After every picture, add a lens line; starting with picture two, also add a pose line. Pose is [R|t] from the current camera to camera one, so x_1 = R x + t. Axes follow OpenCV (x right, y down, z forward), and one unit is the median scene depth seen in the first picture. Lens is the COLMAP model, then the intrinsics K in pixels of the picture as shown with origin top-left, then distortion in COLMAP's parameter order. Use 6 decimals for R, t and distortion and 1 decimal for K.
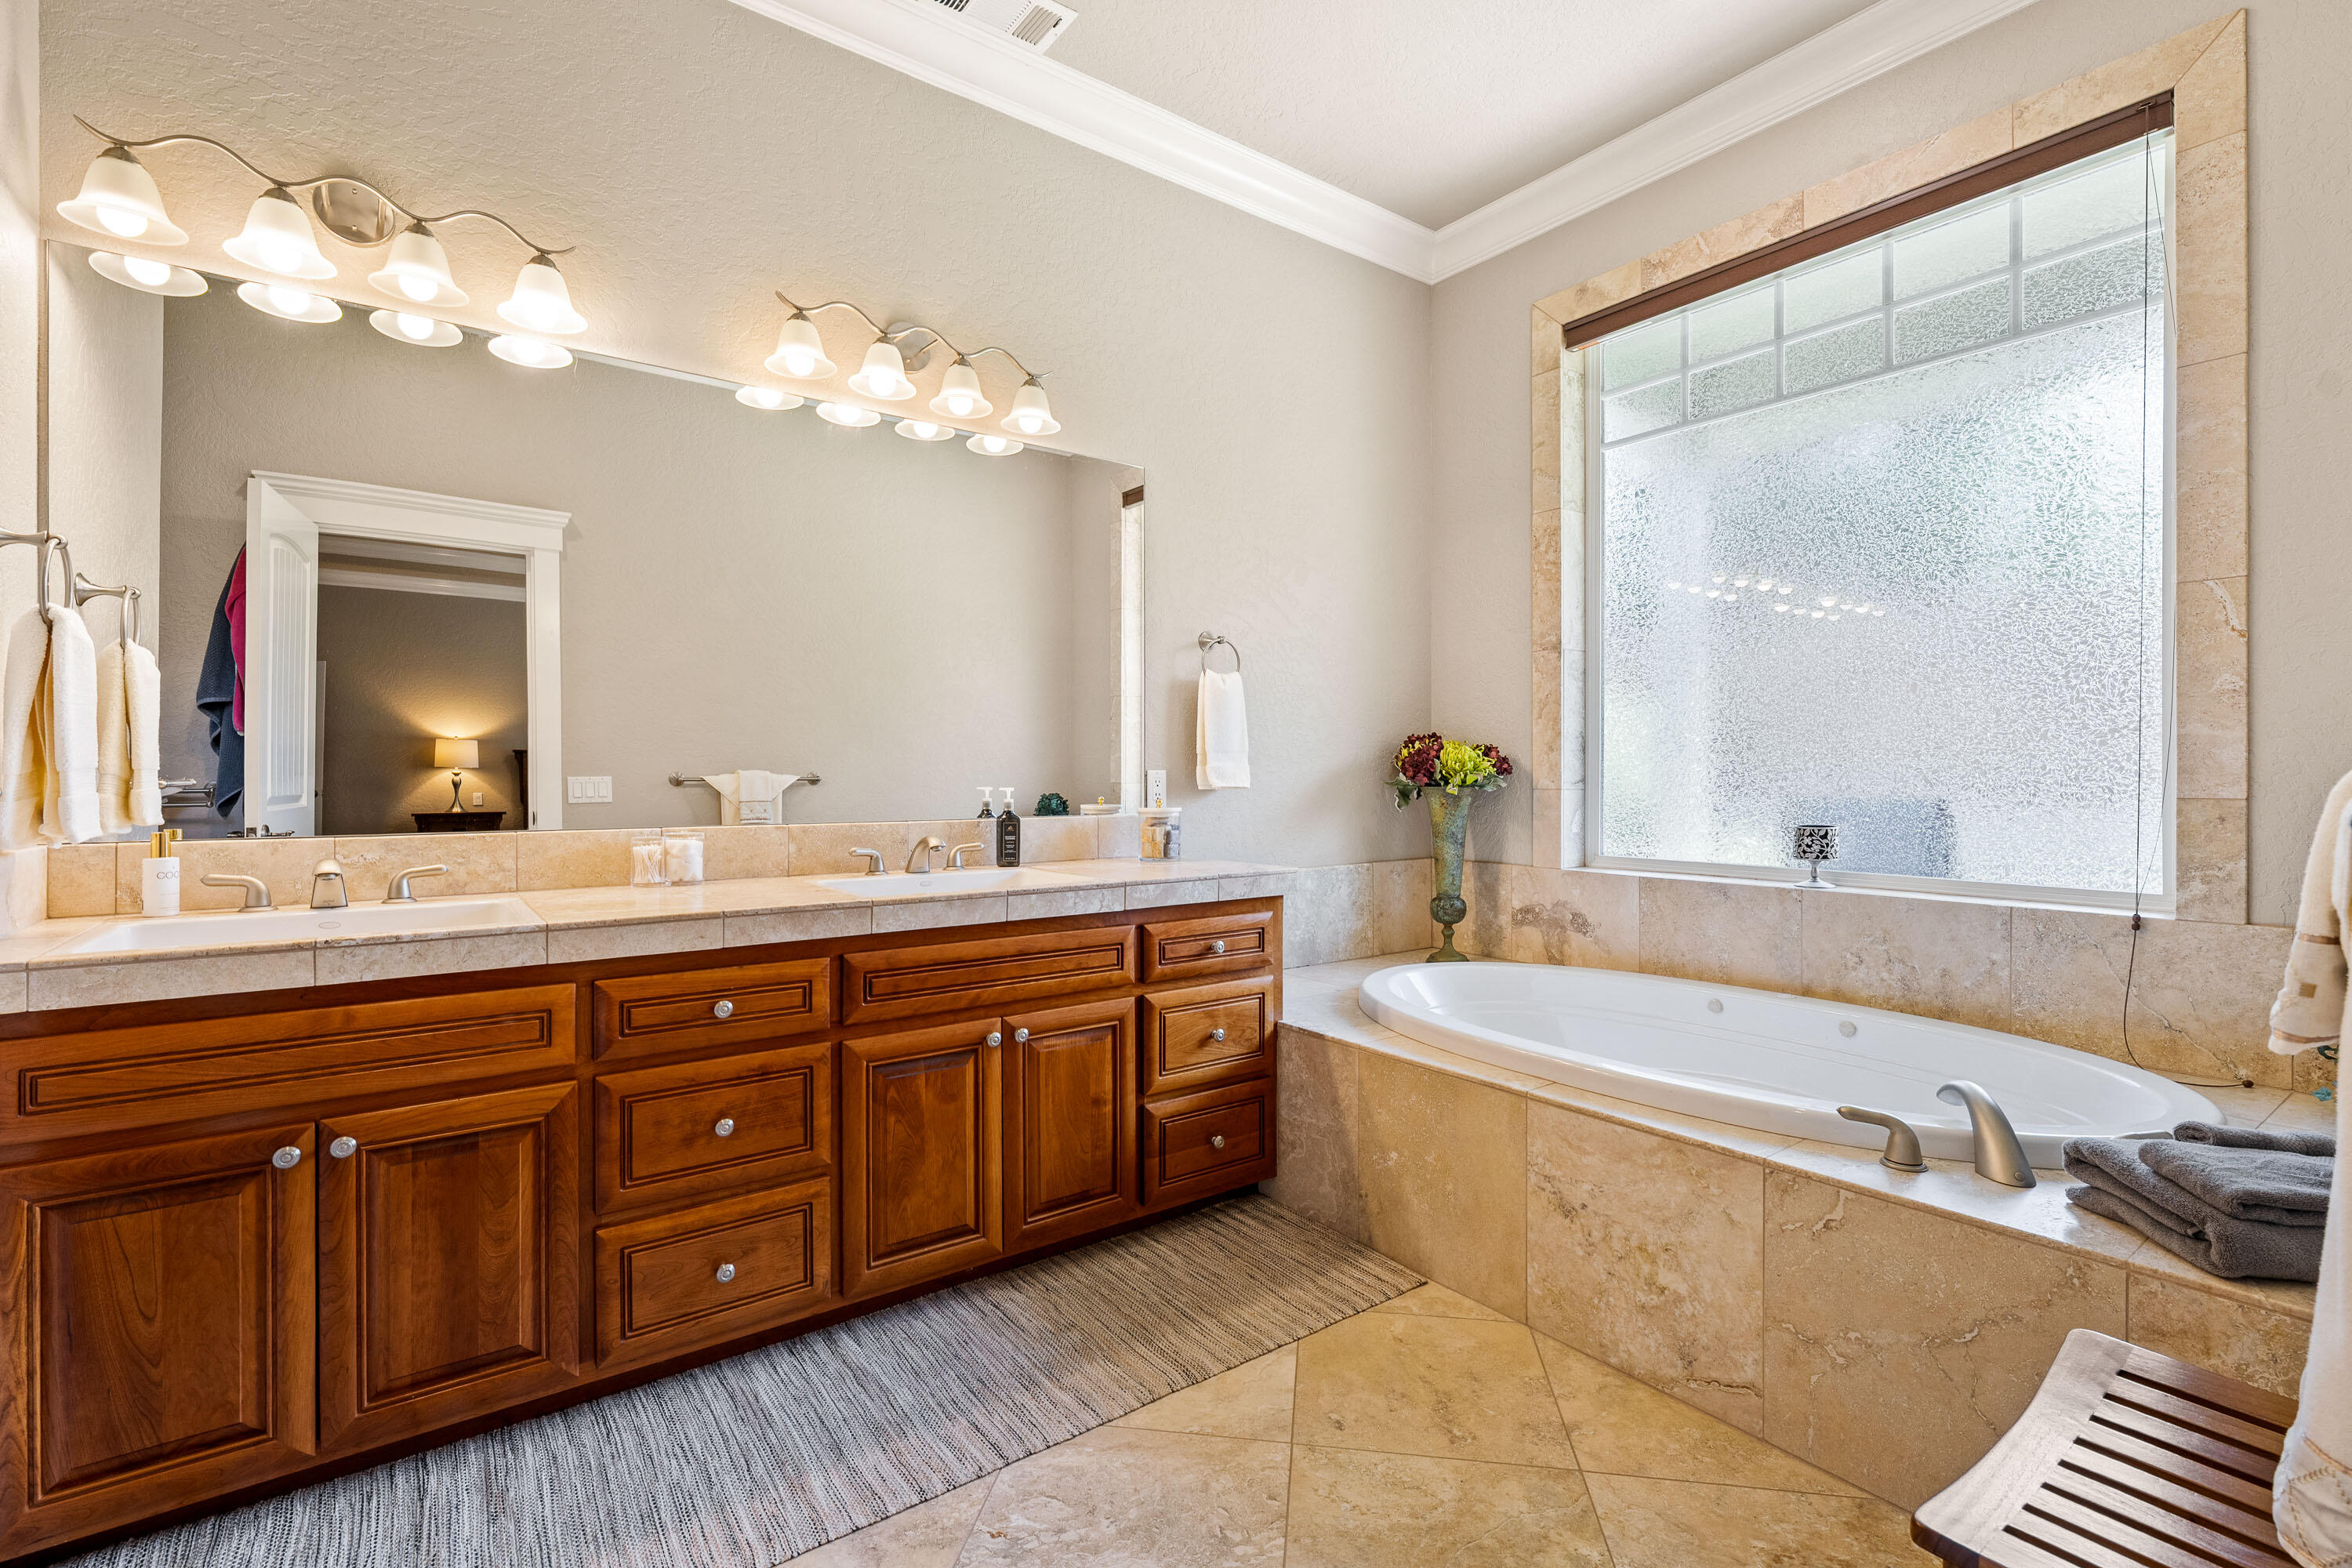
lens RADIAL K [[1058.9, 0, 1173.9], [0, 1058.9, 773.1], [0, 0, 1]] dist [-0.001282, -0.000538]
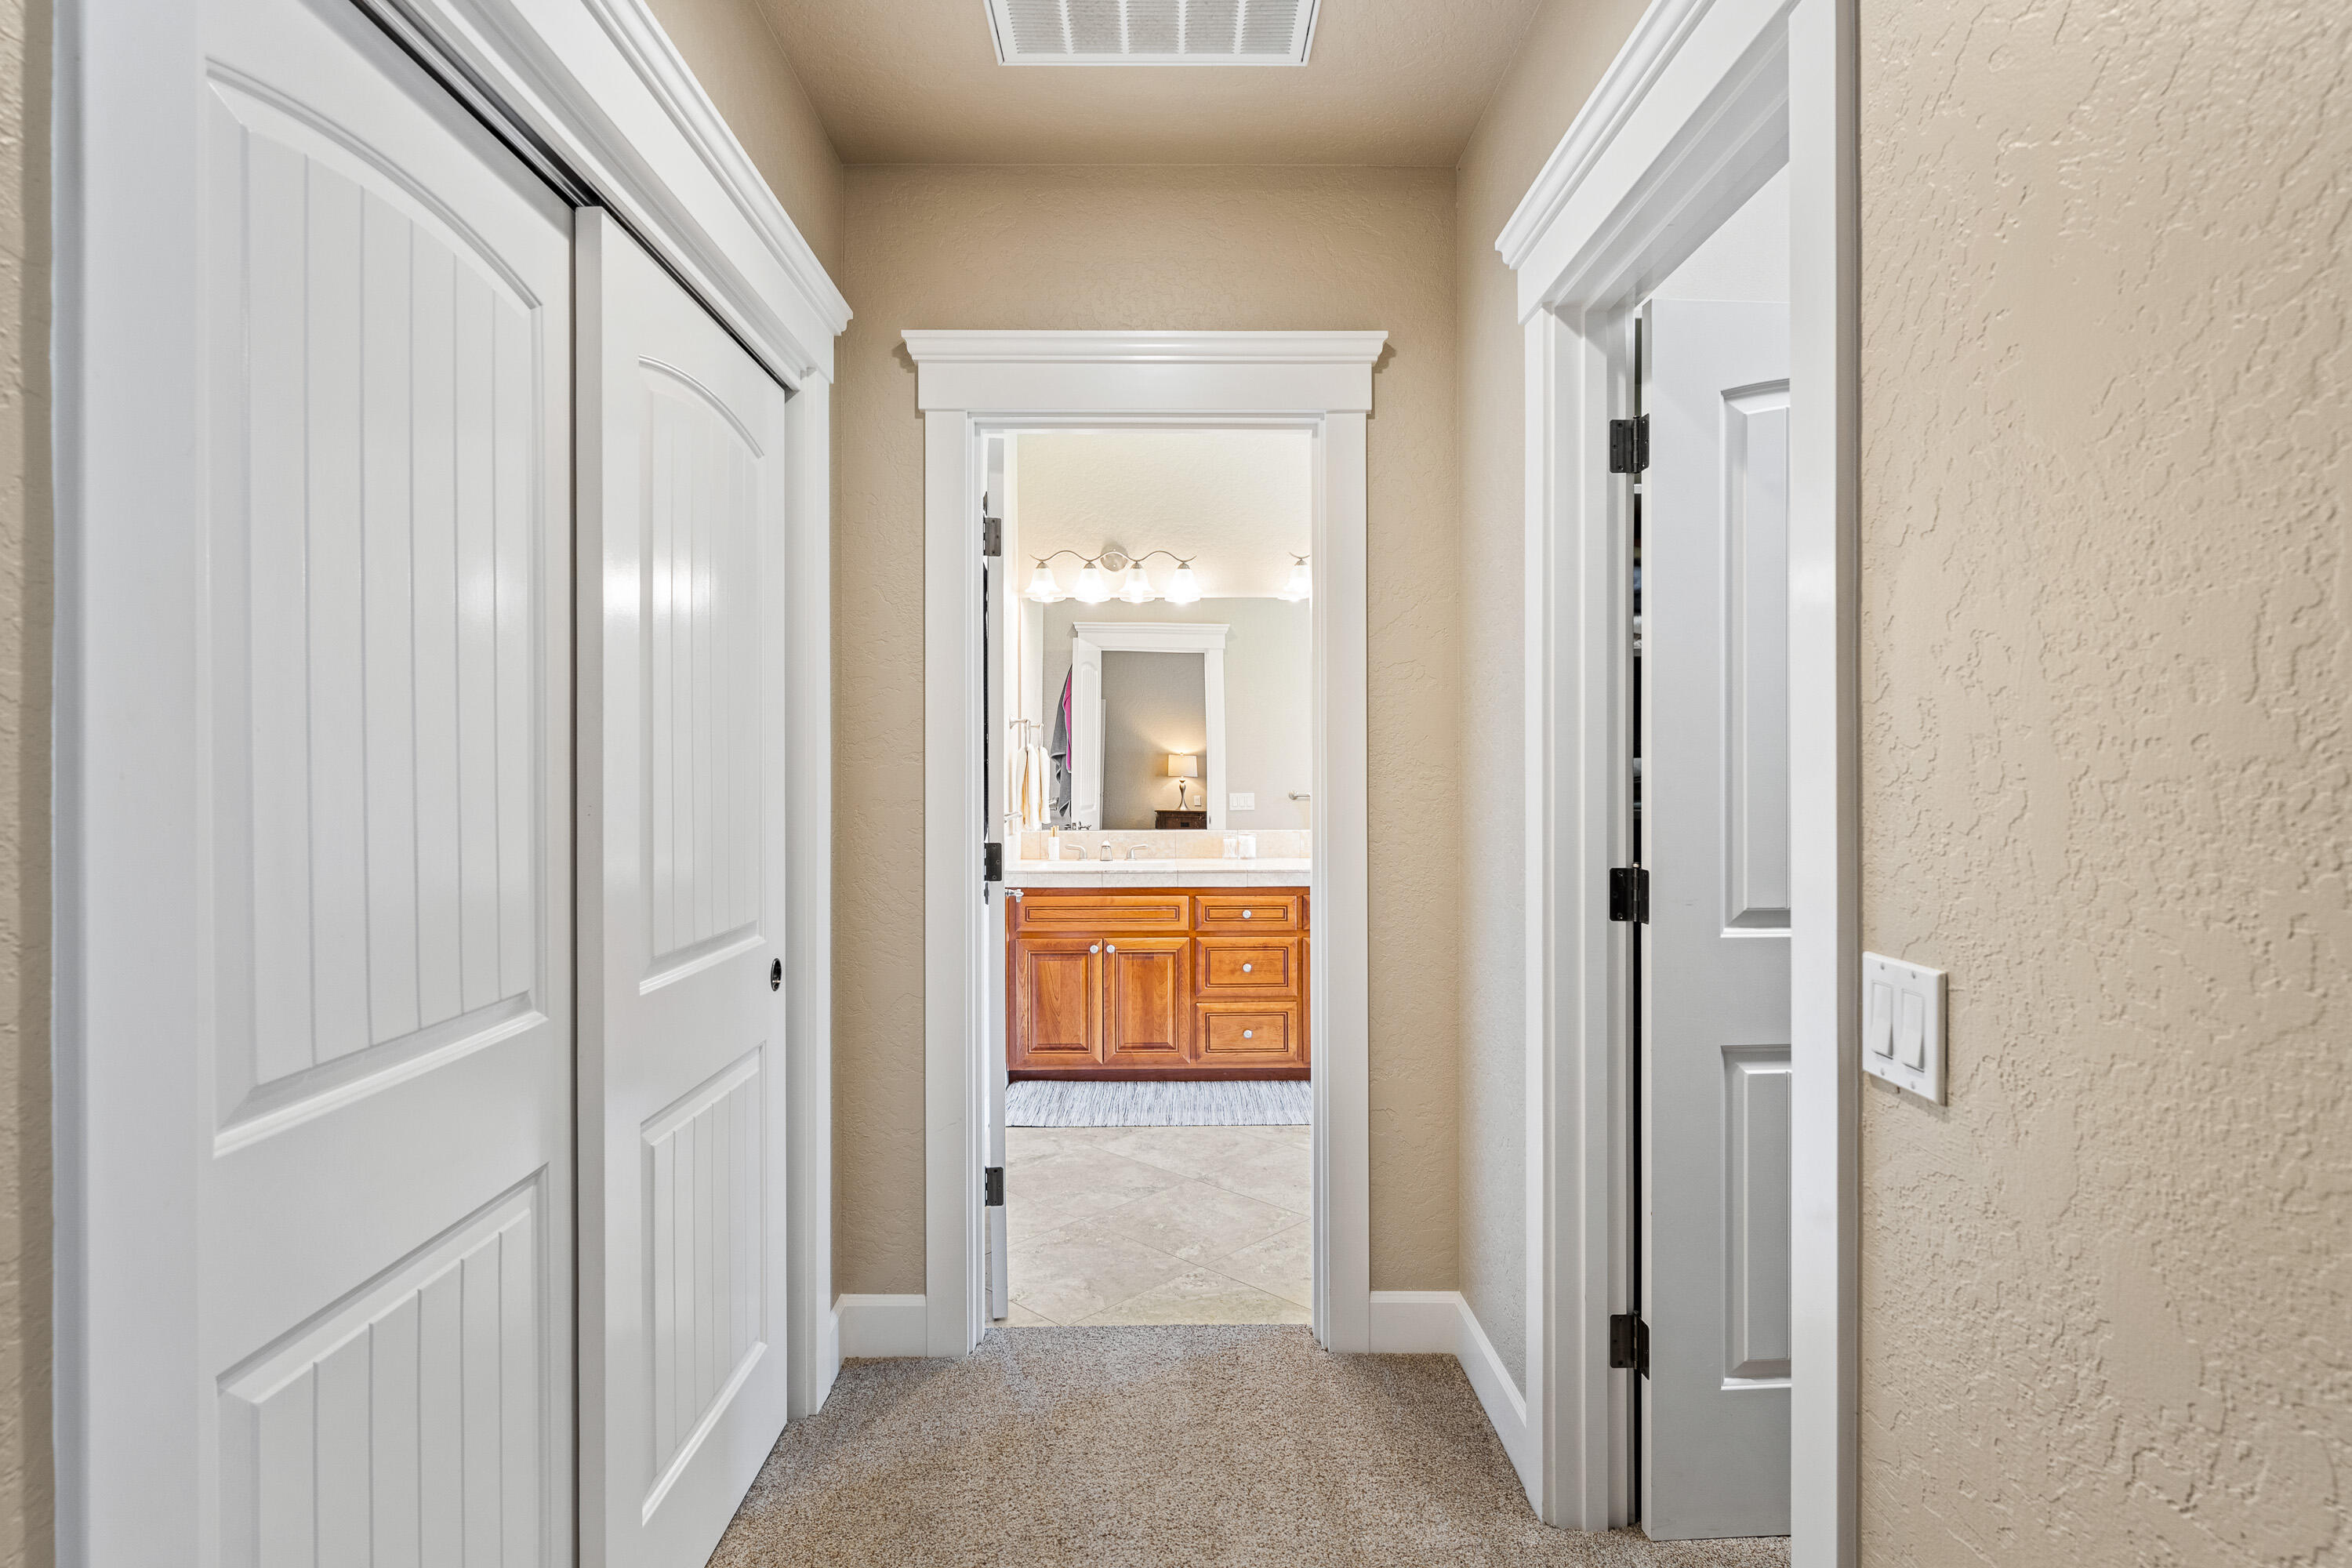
lens RADIAL K [[1247.1, 0, 1177.7], [0, 1247.1, 774.5], [0, 0, 1]] dist [-0.000553, -0.000010]
pose [[0.816018, 0.003264, -0.578017, 0.994306], [0.000956, 0.999975, 0.006996, -0.089035], [0.578025, -0.006262, 0.815995, -1.246217]]
